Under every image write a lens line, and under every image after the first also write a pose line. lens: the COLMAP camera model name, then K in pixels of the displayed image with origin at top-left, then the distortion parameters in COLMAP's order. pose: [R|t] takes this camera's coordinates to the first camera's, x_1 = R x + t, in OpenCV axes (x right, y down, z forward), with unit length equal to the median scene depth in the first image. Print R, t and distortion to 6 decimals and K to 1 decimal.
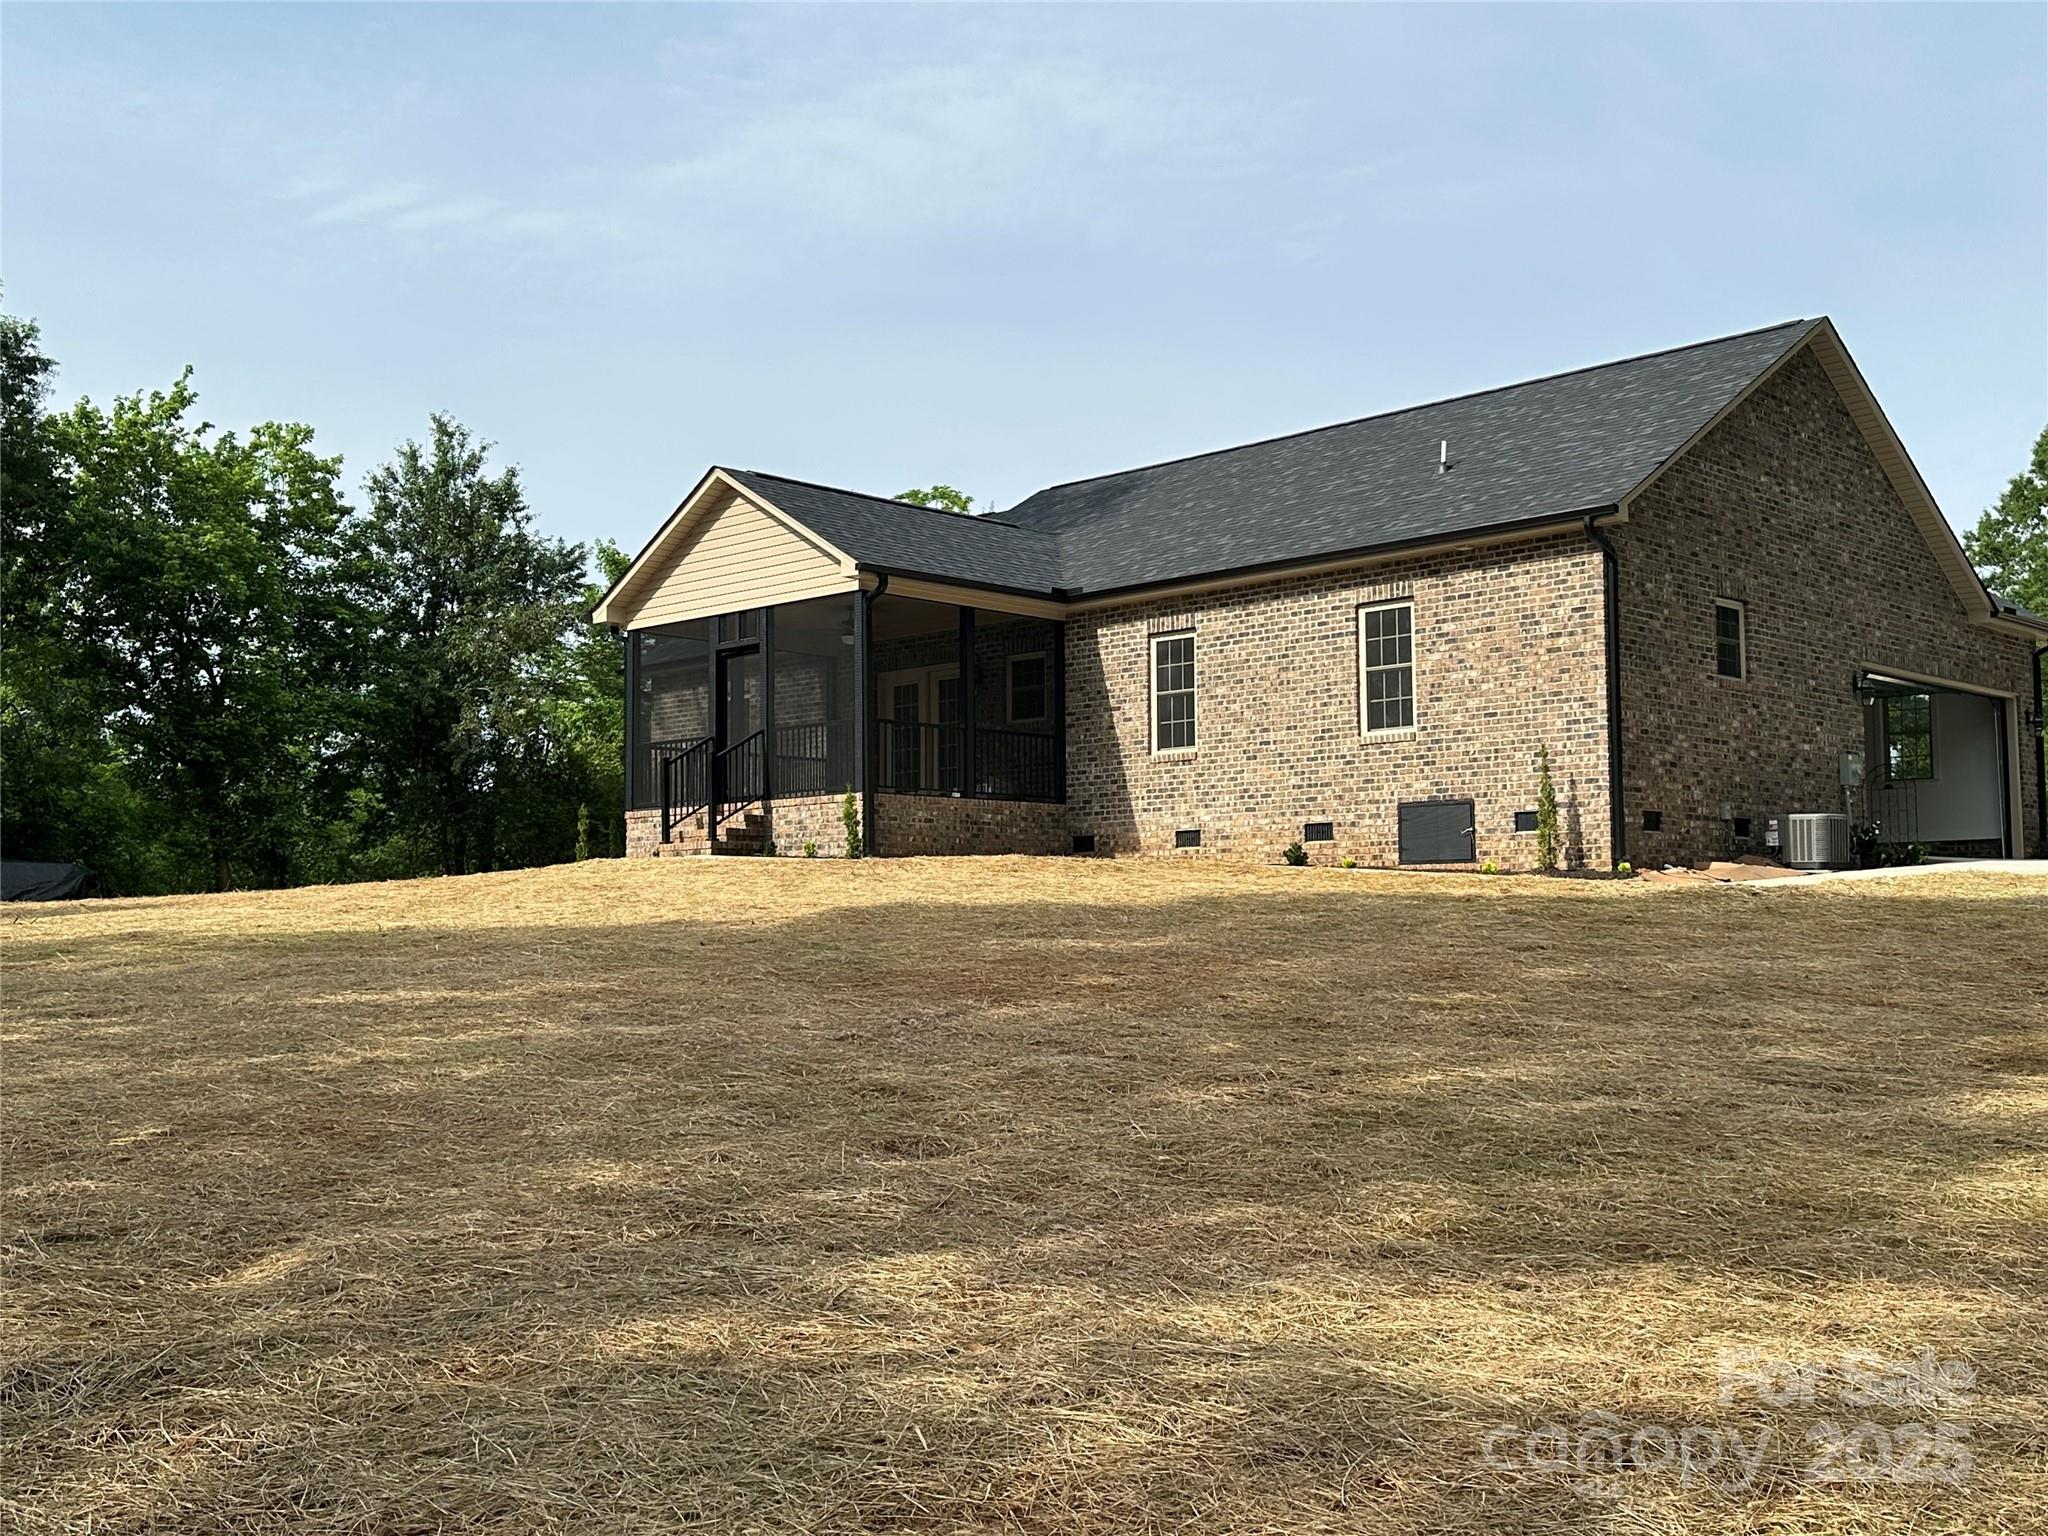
lens RADIAL K [[2083.2, 0, 1024.0], [0, 2083.2, 768.0], [0, 0, 1]] dist [0.200388, -0.459808]
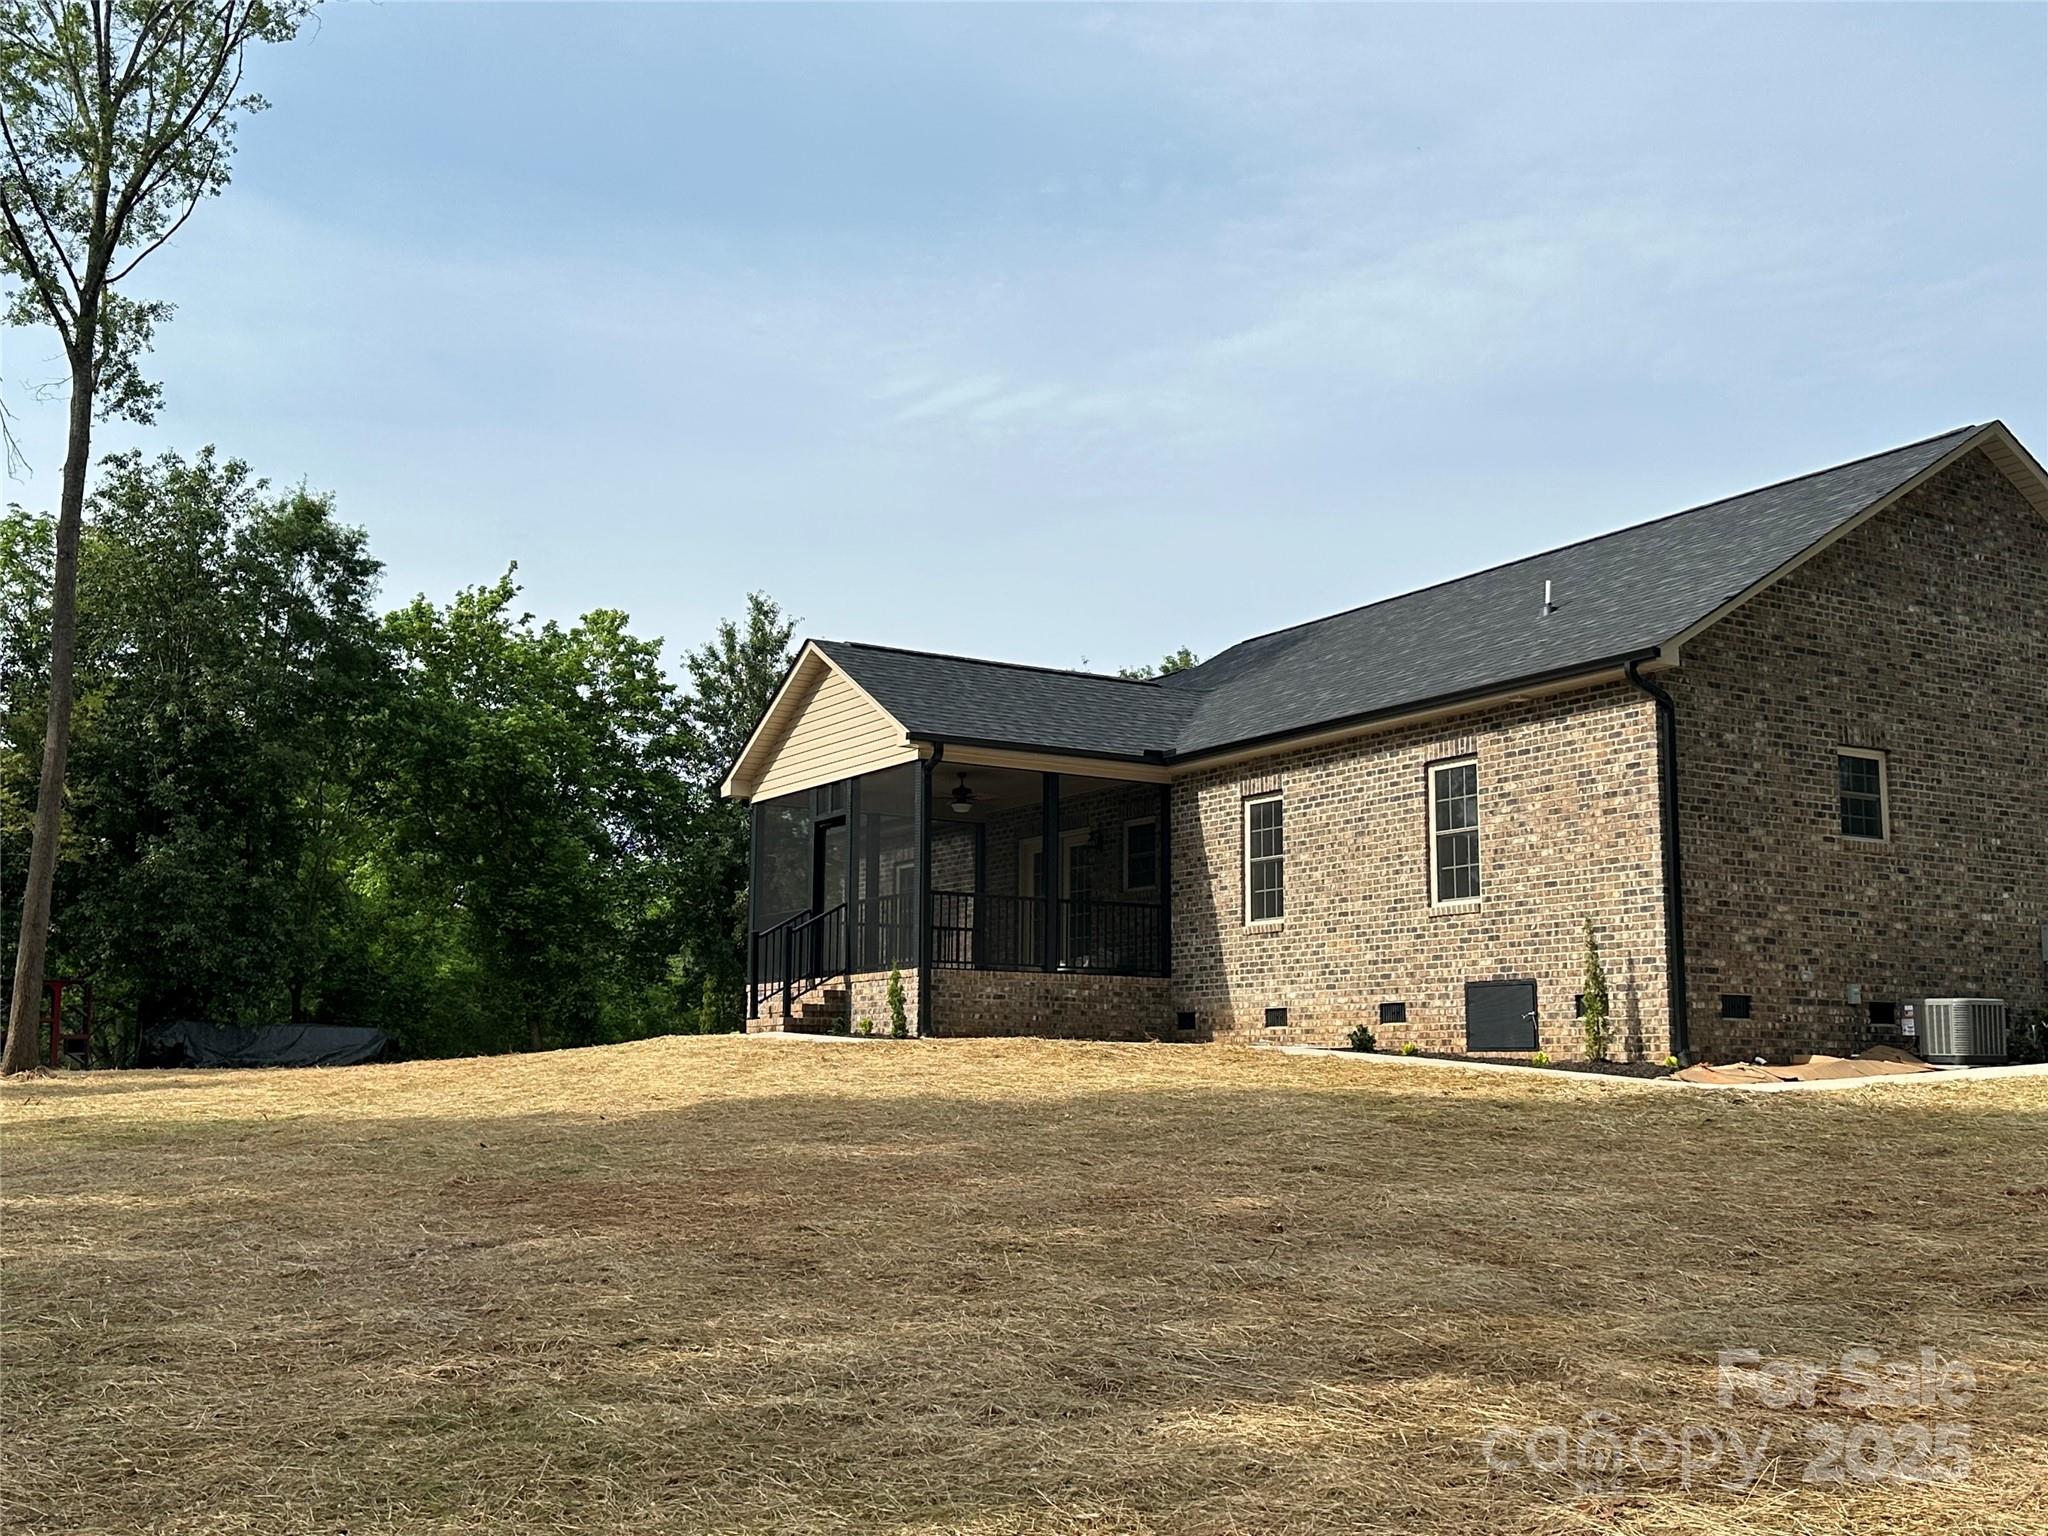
lens RADIAL K [[2083.2, 0, 1024.0], [0, 2083.2, 768.0], [0, 0, 1]] dist [0.200388, -0.459808]
pose [[0.967849, -0.024094, -0.250374, 0.214878], [0.006216, 0.997389, -0.071953, -0.010816], [0.251454, 0.068083, 0.965472, 0.072098]]
